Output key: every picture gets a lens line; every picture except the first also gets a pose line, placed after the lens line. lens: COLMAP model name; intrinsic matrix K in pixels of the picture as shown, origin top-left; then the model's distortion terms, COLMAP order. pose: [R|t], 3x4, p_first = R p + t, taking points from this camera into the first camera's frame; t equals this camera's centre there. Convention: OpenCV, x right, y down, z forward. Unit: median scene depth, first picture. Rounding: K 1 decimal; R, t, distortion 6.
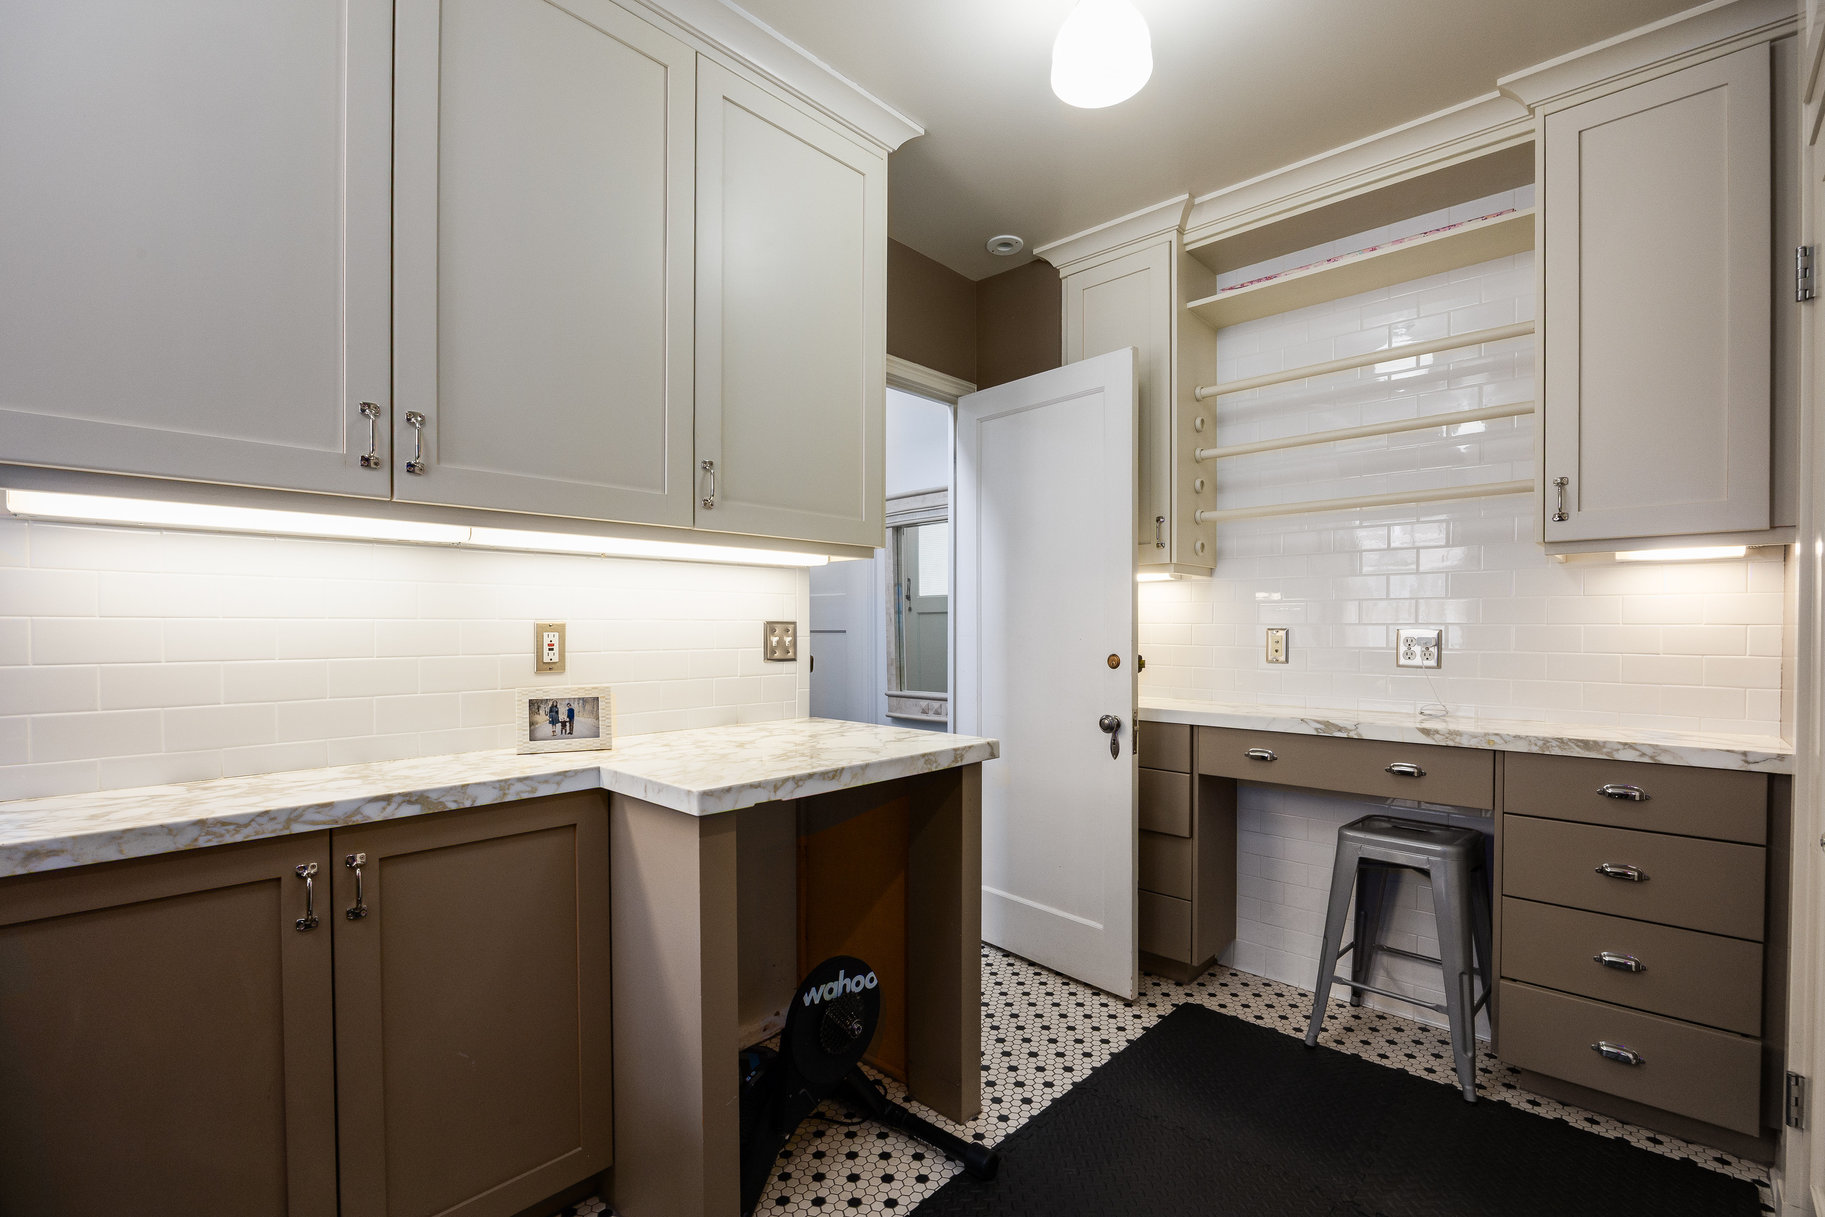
lens RADIAL K [[815.5, 0, 921.0], [0, 815.5, 620.1], [0, 0, 1]] dist [-0.018978, -0.000697]
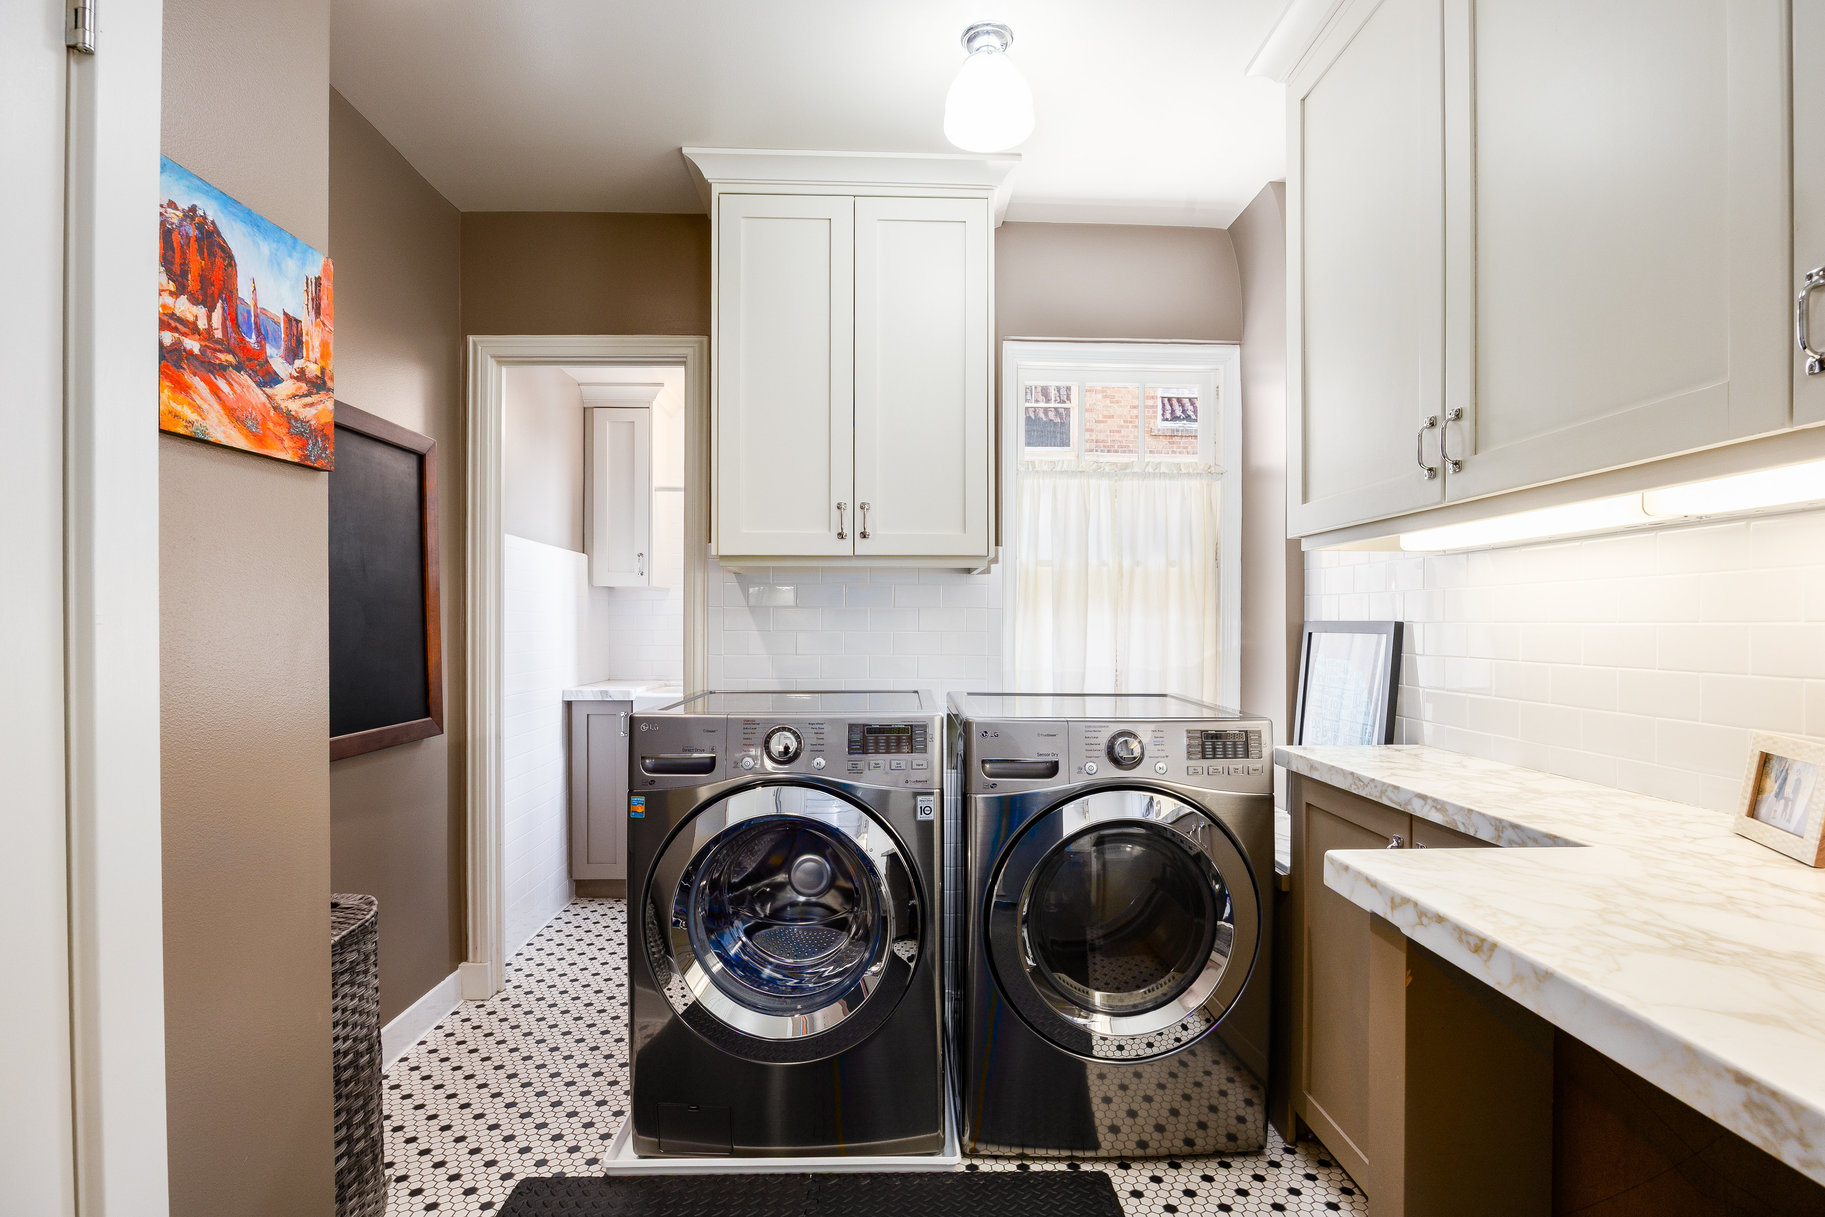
lens RADIAL K [[896.6, 0, 912.5], [0, 896.6, 608.5], [0, 0, 1]] dist [-0.002591, 0.000195]
pose [[-0.723537, -0.010108, -0.690212, 0.584555], [0.007497, 0.999719, -0.022499, 0.001180], [0.690245, -0.021453, -0.723257, 1.354075]]
